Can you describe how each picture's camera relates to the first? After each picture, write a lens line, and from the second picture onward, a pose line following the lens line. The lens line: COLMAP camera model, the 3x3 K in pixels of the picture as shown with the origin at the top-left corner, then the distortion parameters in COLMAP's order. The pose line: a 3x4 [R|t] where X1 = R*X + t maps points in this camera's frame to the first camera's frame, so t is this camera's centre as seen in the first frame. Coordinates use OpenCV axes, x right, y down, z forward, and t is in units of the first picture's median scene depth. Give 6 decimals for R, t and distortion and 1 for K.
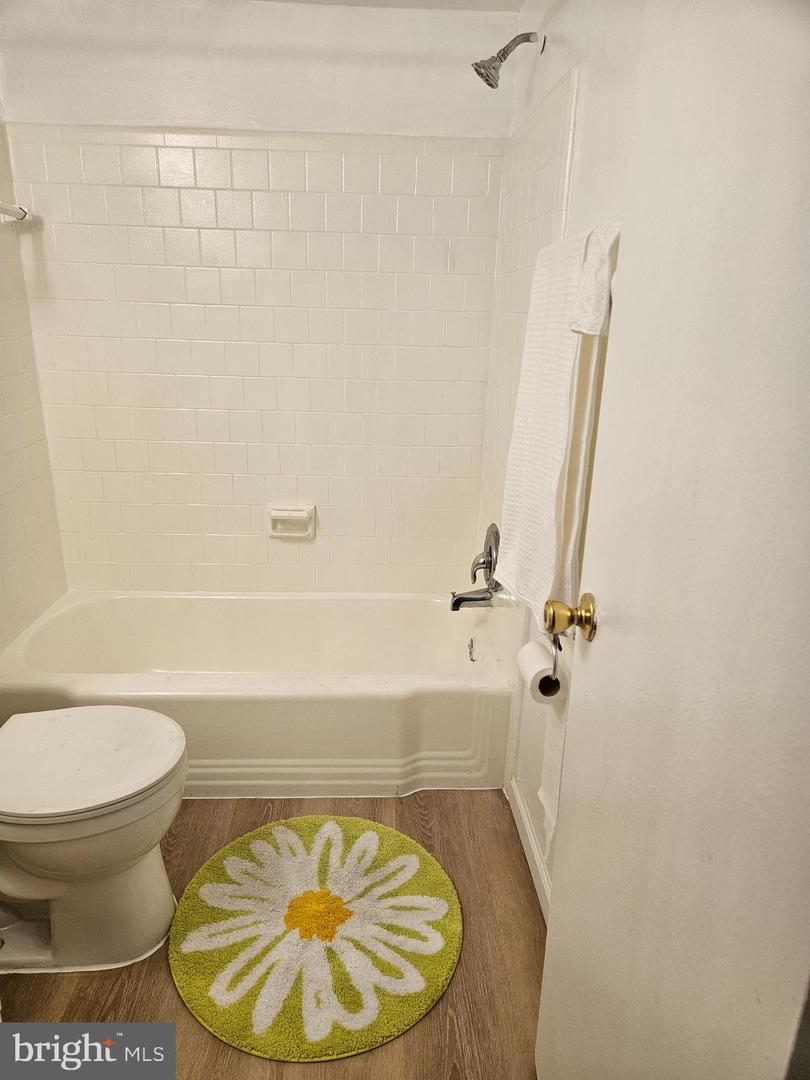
lens RADIAL K [[733.7, 0, 399.3], [0, 733.7, 531.4], [0, 0, 1]] dist [0.042259, -0.050695]
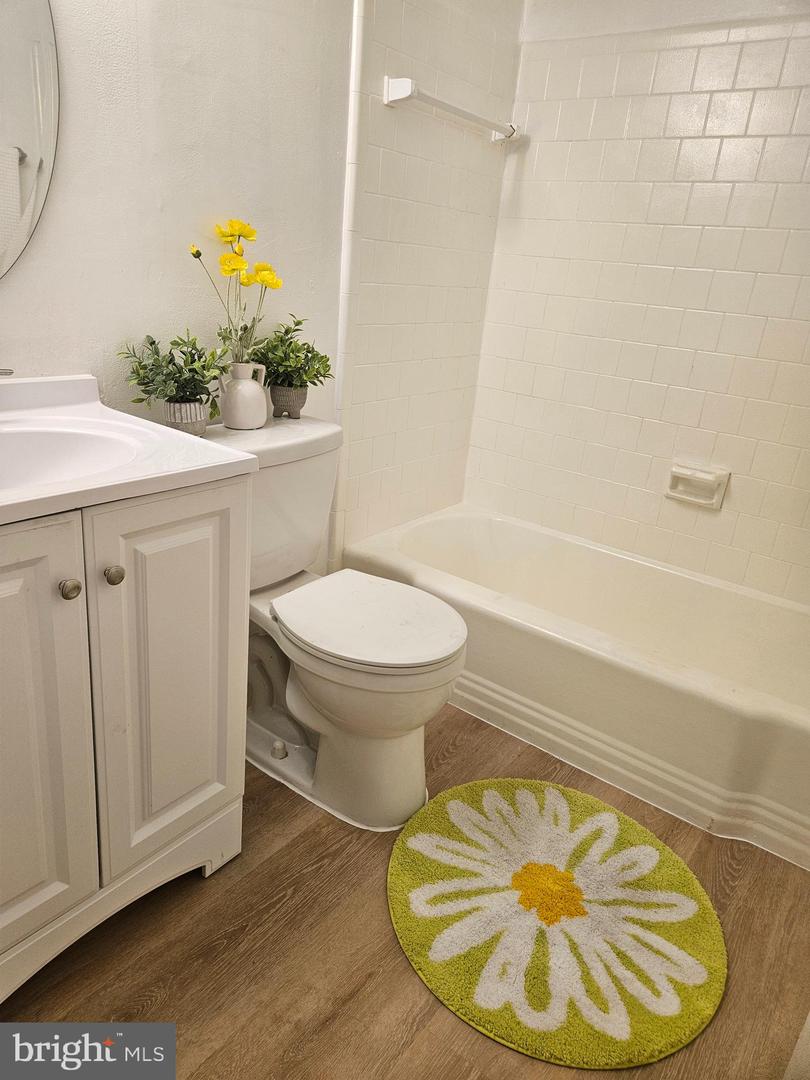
lens RADIAL K [[733.7, 0, 360.9], [0, 733.7, 515.8], [0, 0, 1]] dist [0.042259, -0.050695]
pose [[0.756231, 0.260488, -0.600217, 0.123347], [-0.256231, 0.961970, 0.094652, 0.059342], [0.602046, 0.082215, 0.794217, 0.125198]]
